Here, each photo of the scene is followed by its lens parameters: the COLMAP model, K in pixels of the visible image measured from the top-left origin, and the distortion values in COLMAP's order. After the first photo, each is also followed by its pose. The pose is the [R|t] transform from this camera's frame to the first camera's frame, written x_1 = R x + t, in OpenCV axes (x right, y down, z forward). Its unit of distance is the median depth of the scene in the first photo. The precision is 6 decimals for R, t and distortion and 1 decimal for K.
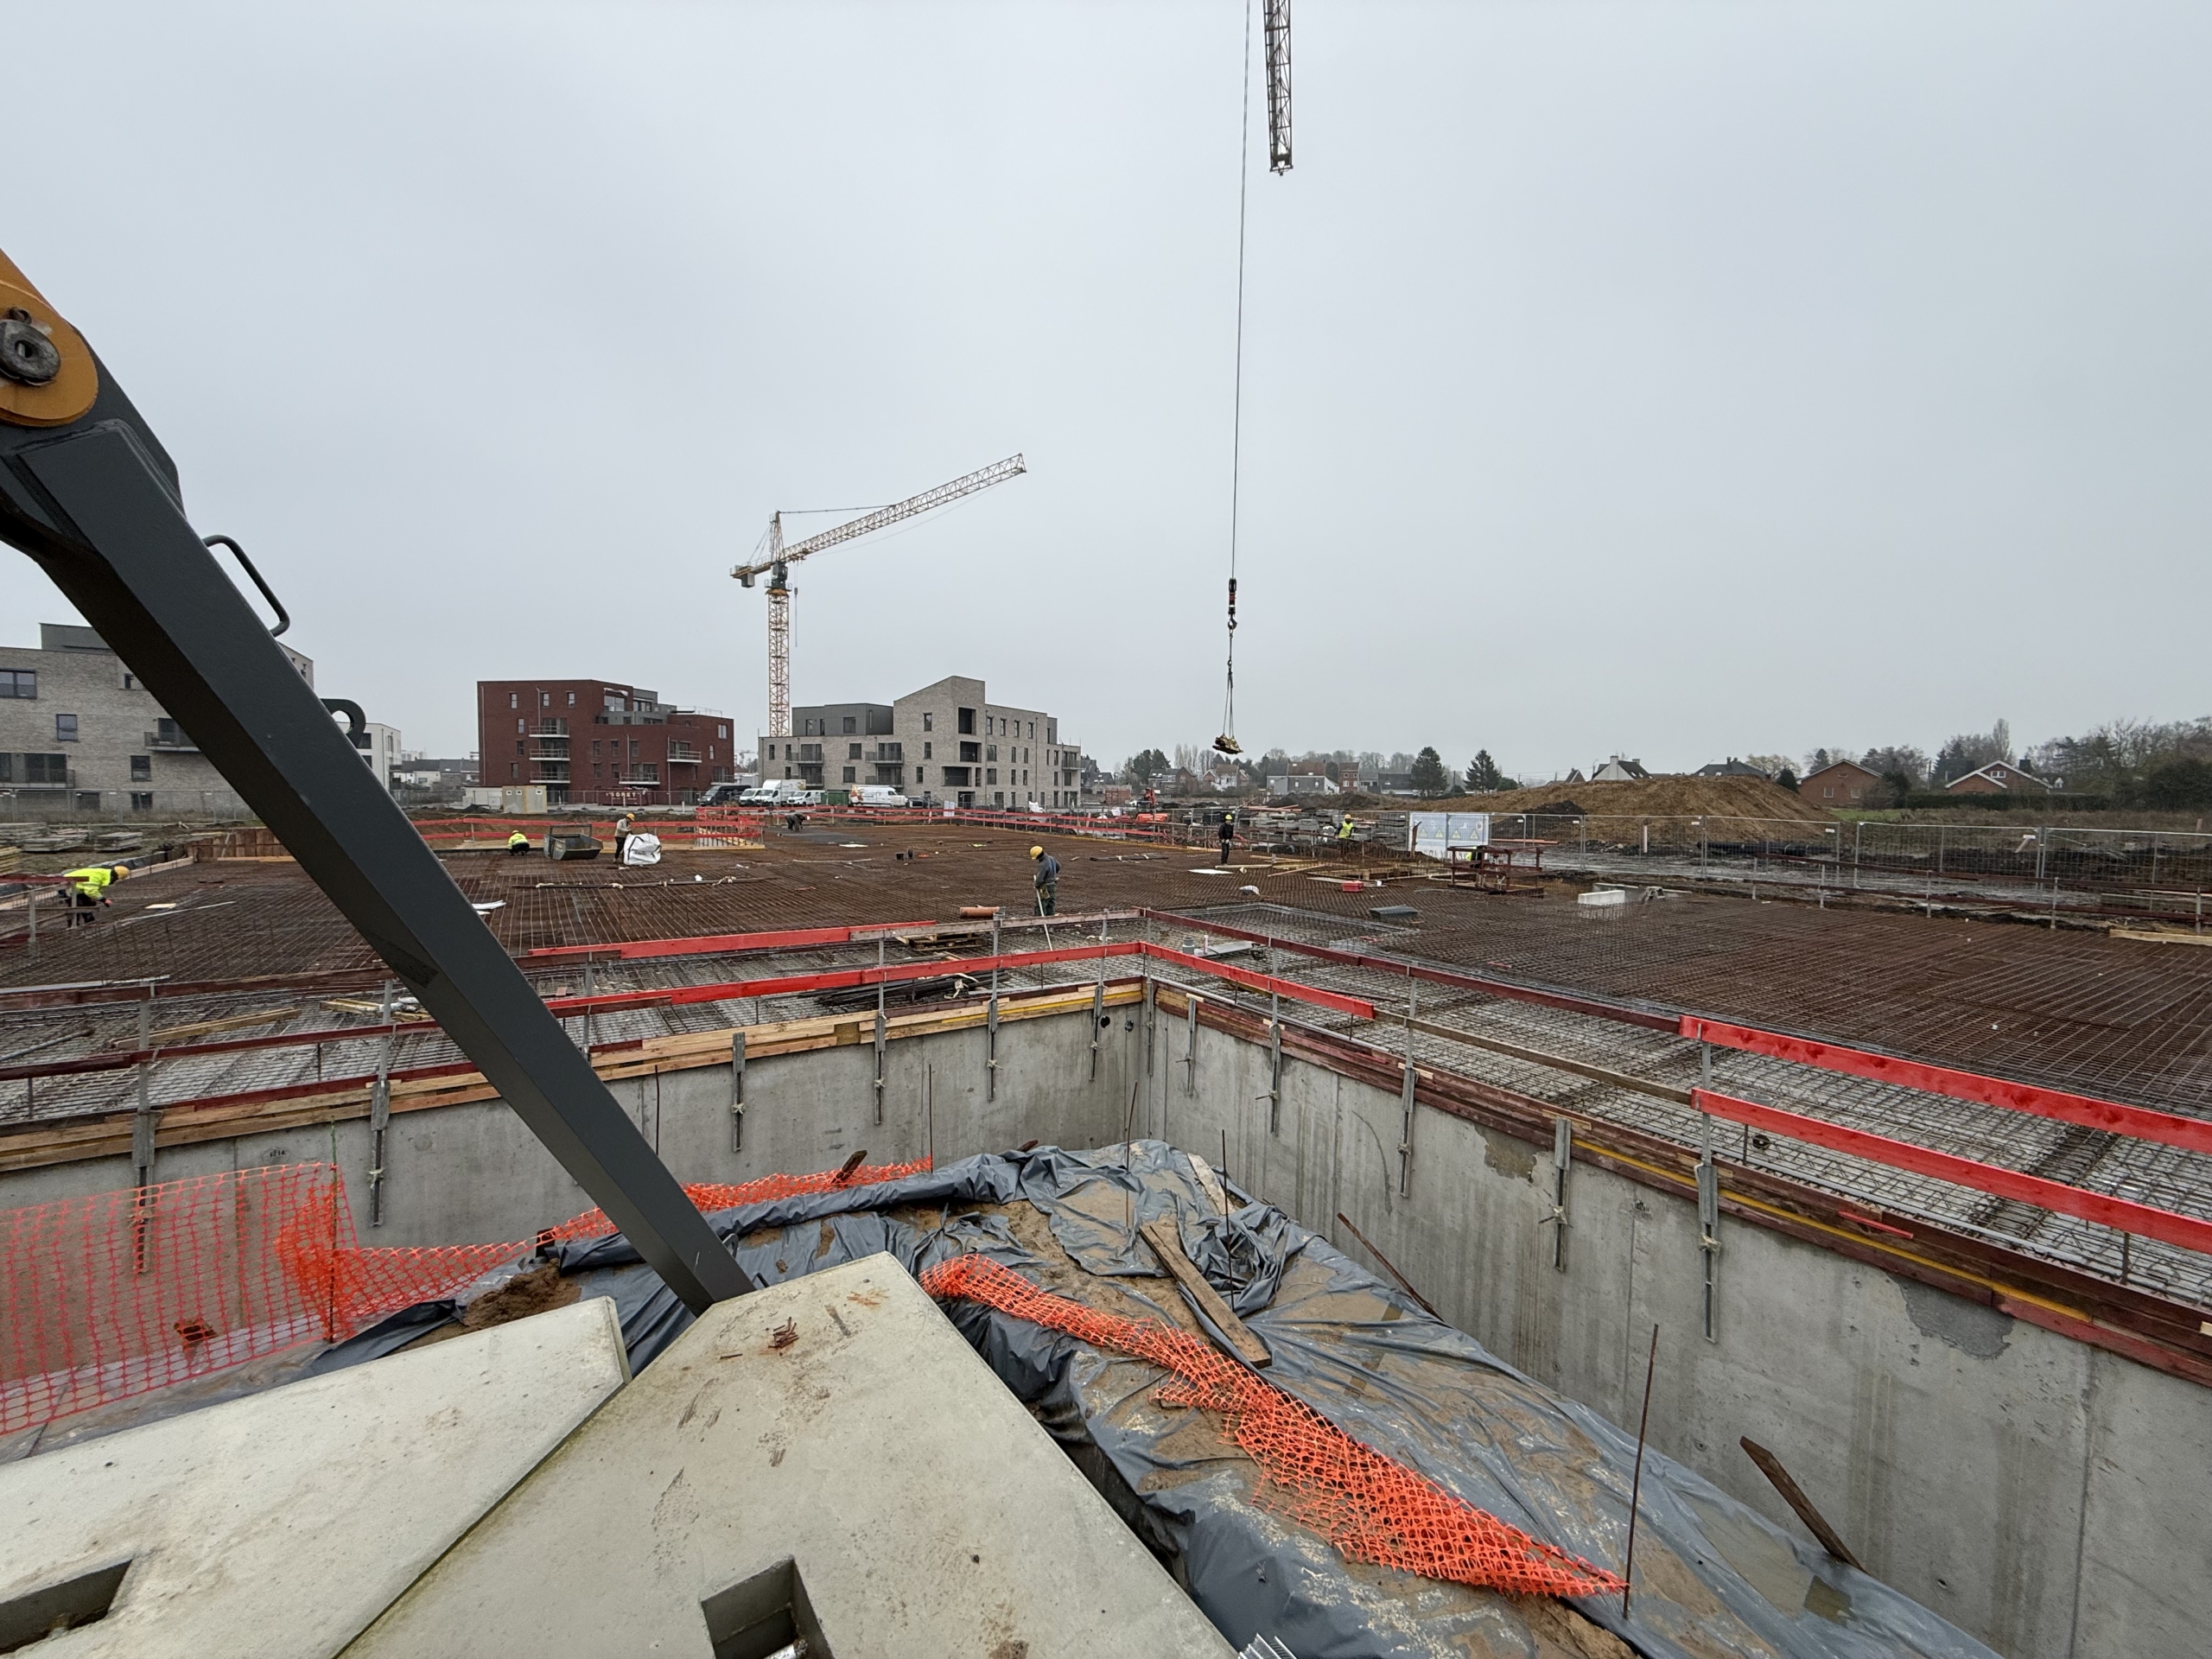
lens RADIAL K [[876.3, 0, 1107.9], [0, 876.3, 841.4], [0, 0, 1]] dist [0.001978, -0.000884]
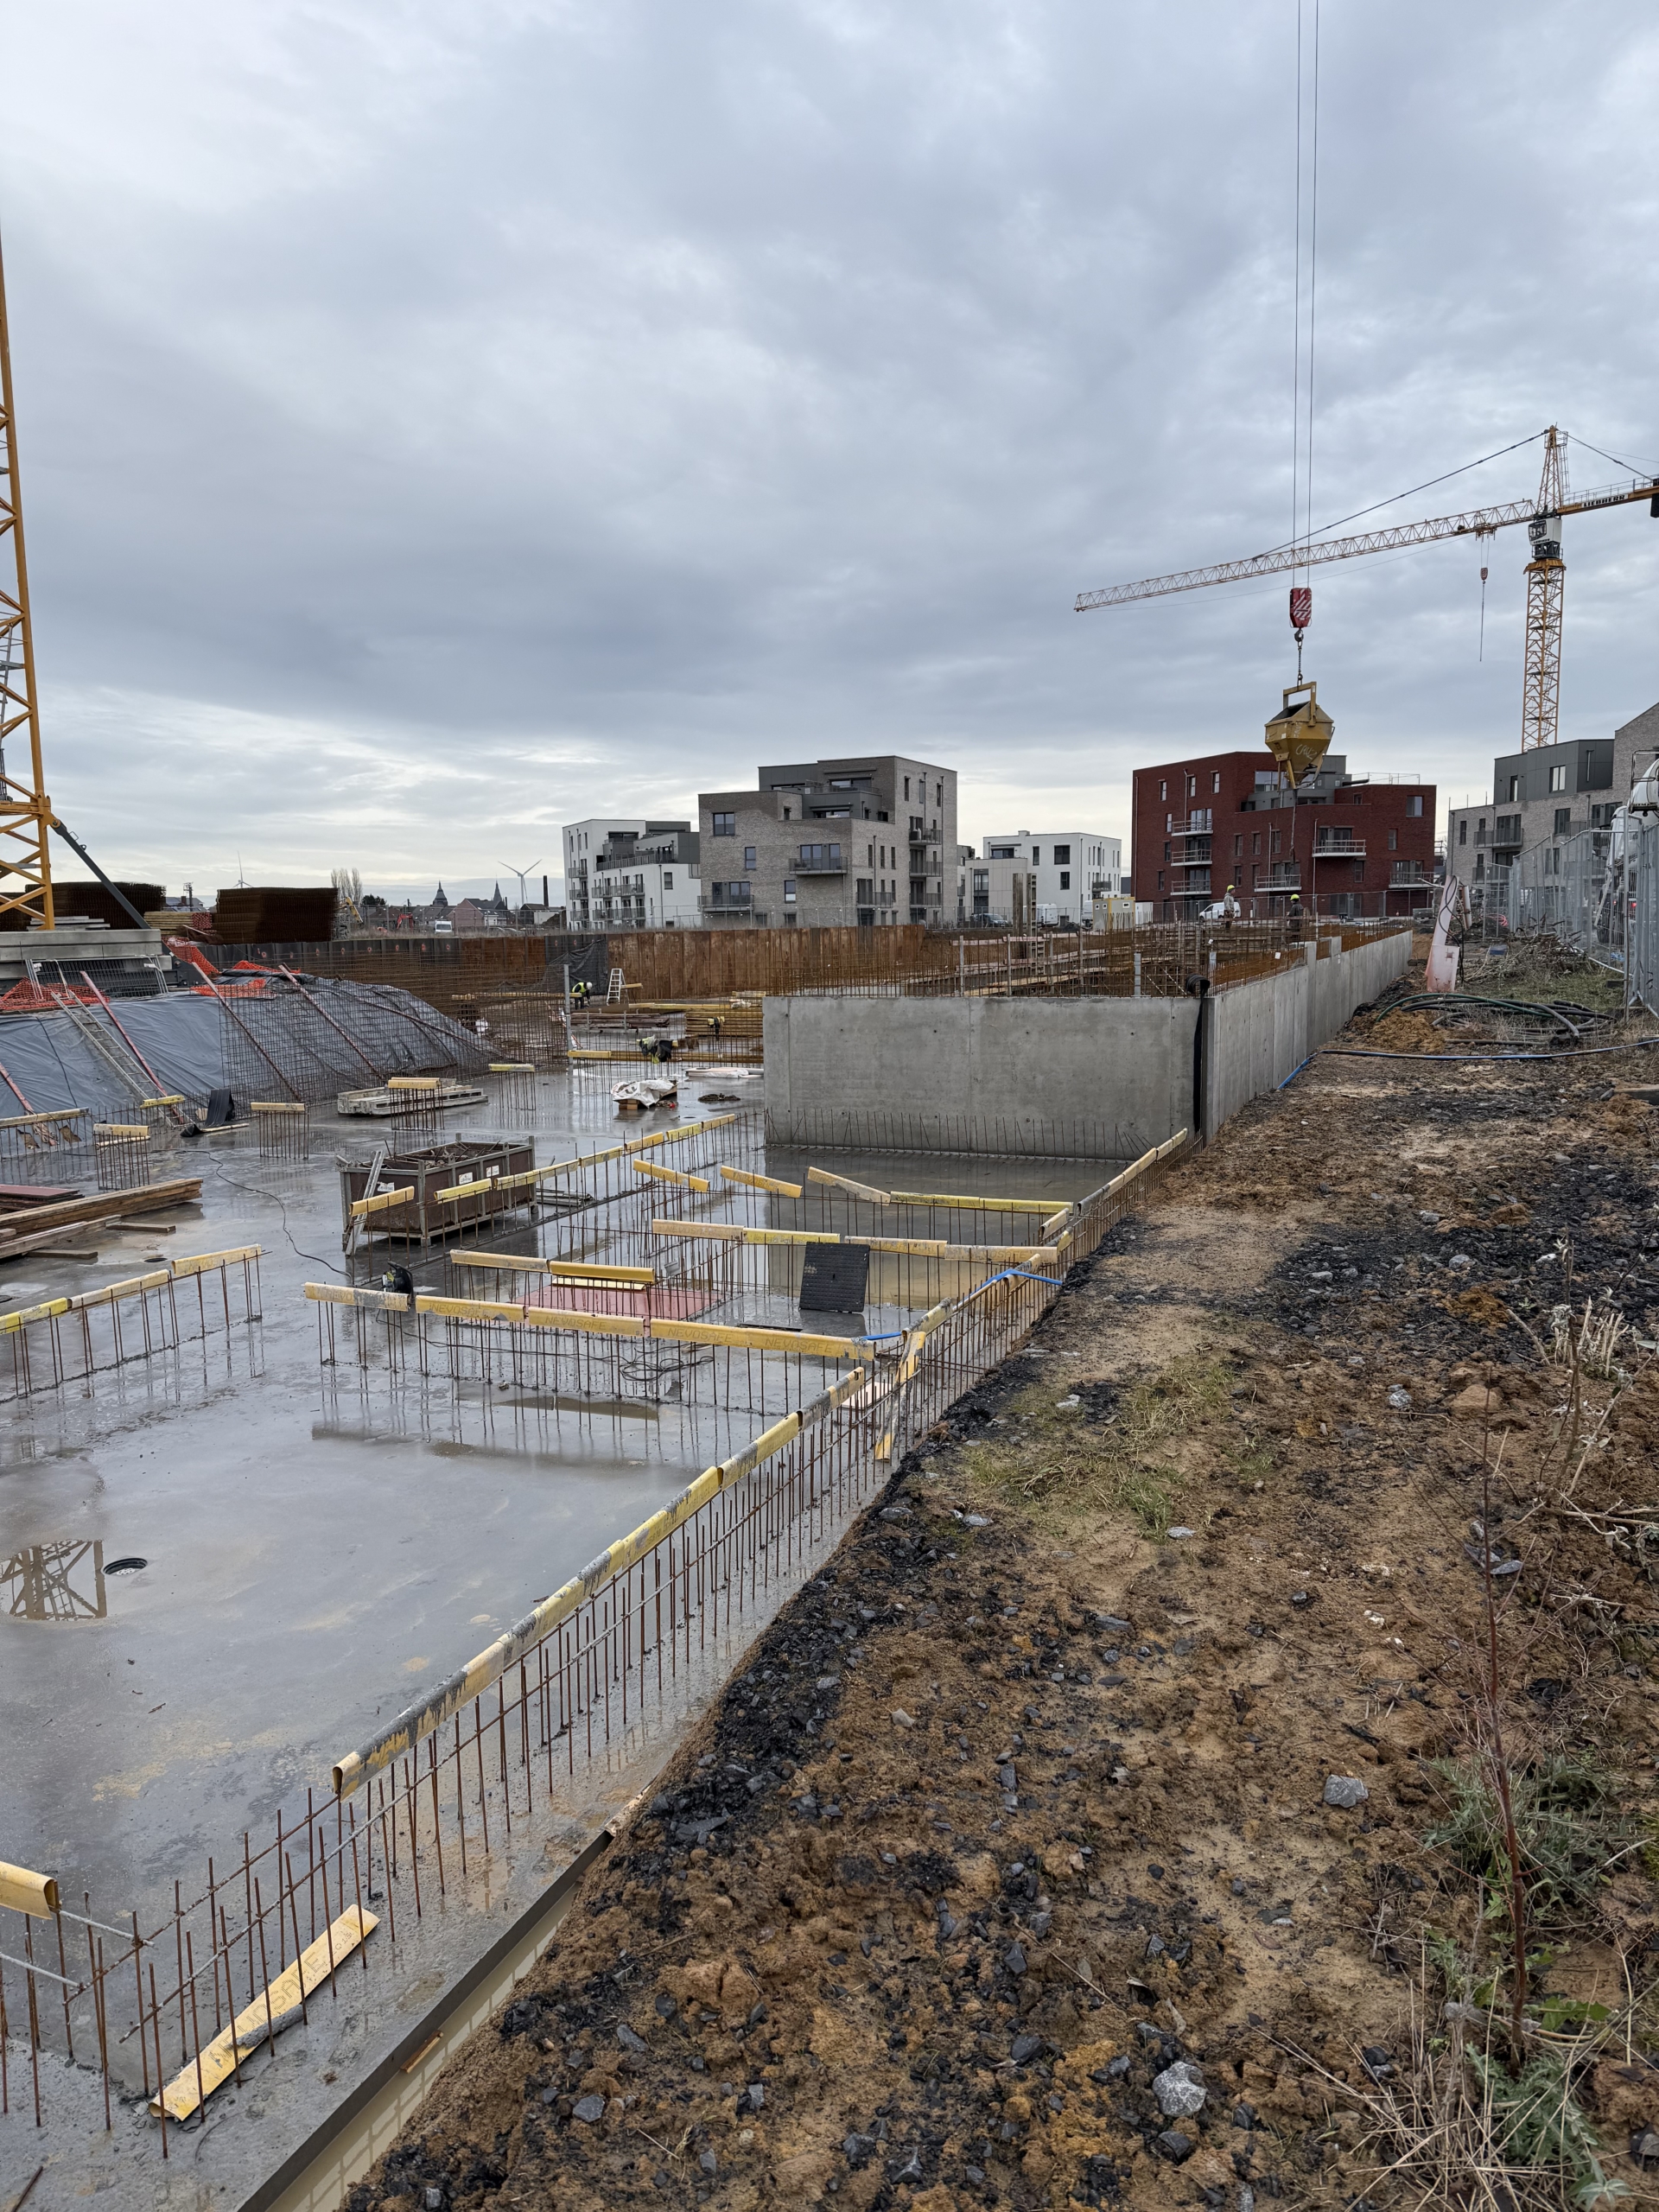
lens RADIAL K [[1545.5, 0, 799.9], [0, 1545.5, 1092.9], [0, 0, 1]] dist [0.087617, -0.106781]
pose [[0.537621, 0.071359, -0.840161, 0.359271], [-0.023785, 0.997299, 0.069485, 0.022102], [0.842851, -0.017373, 0.537867, -0.034126]]
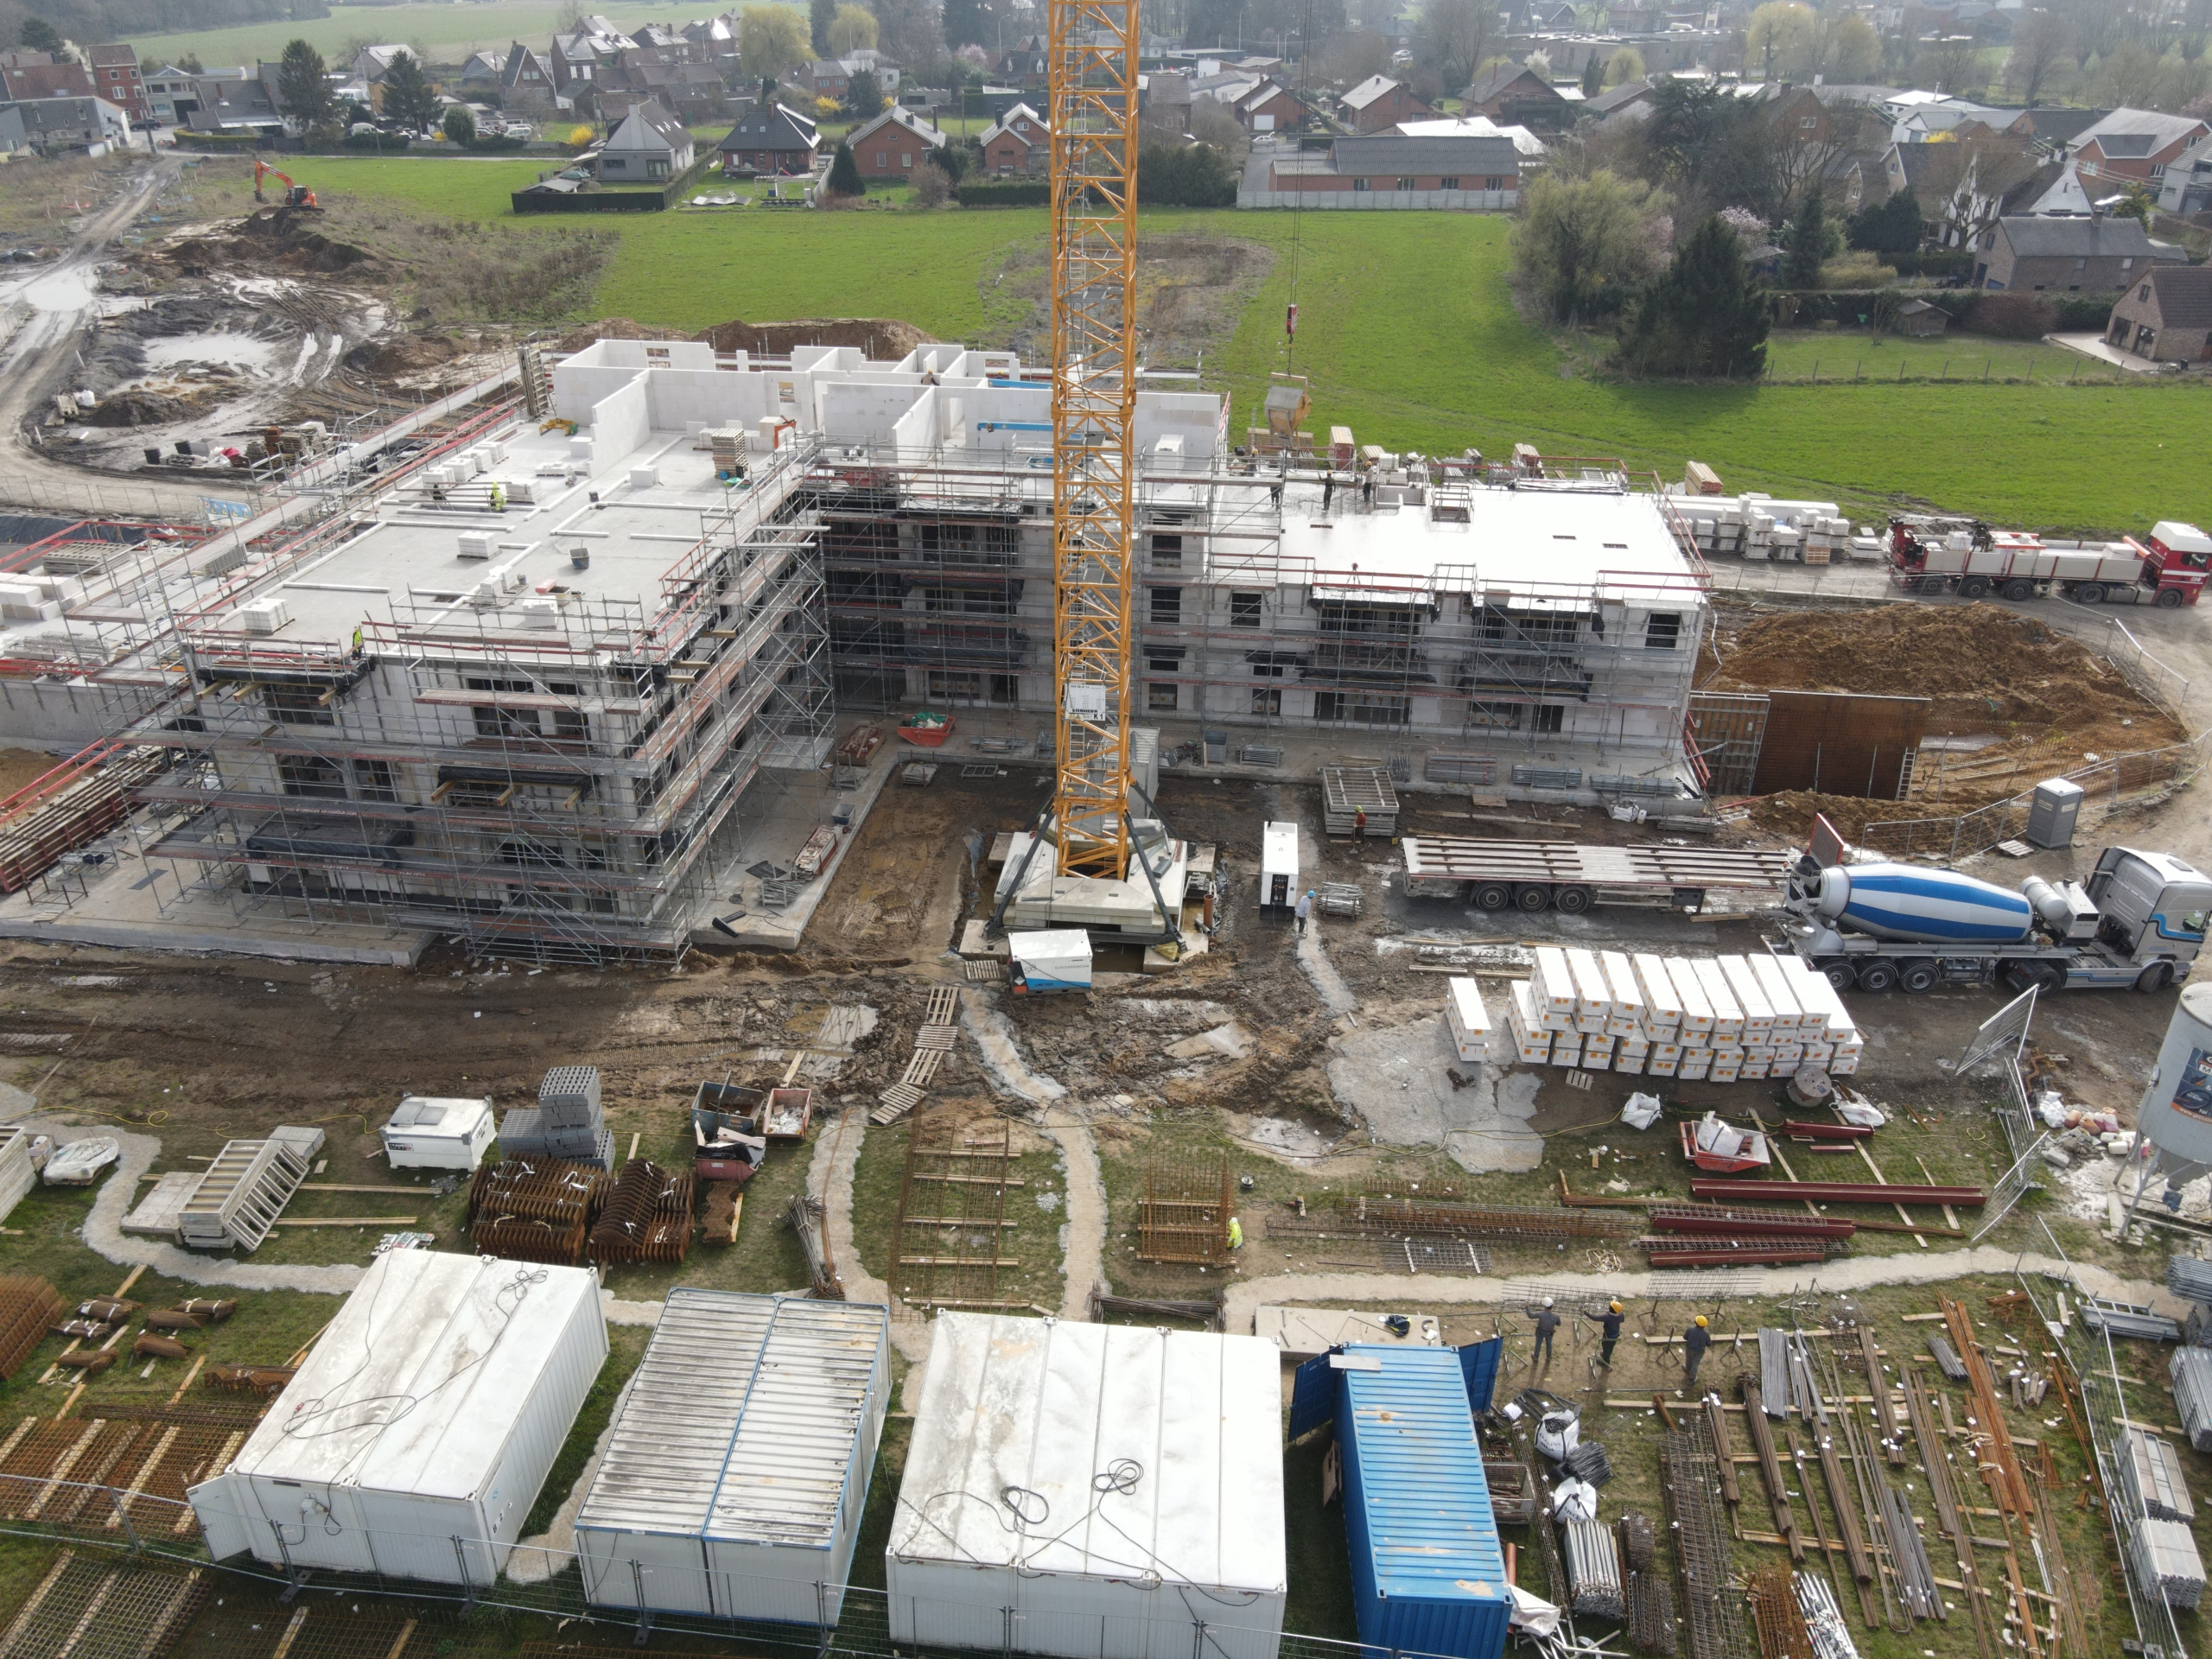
lens RADIAL K [[1640.7, 0, 1109.9], [0, 1640.7, 797.2], [0, 0, 1]] dist [0.009730, 0.003826]
pose [[0.653628, -0.359845, 0.665794, -0.360496], [0.048709, 0.897909, 0.437478, -0.232185], [-0.755247, -0.253518, 0.604426, -0.317345]]
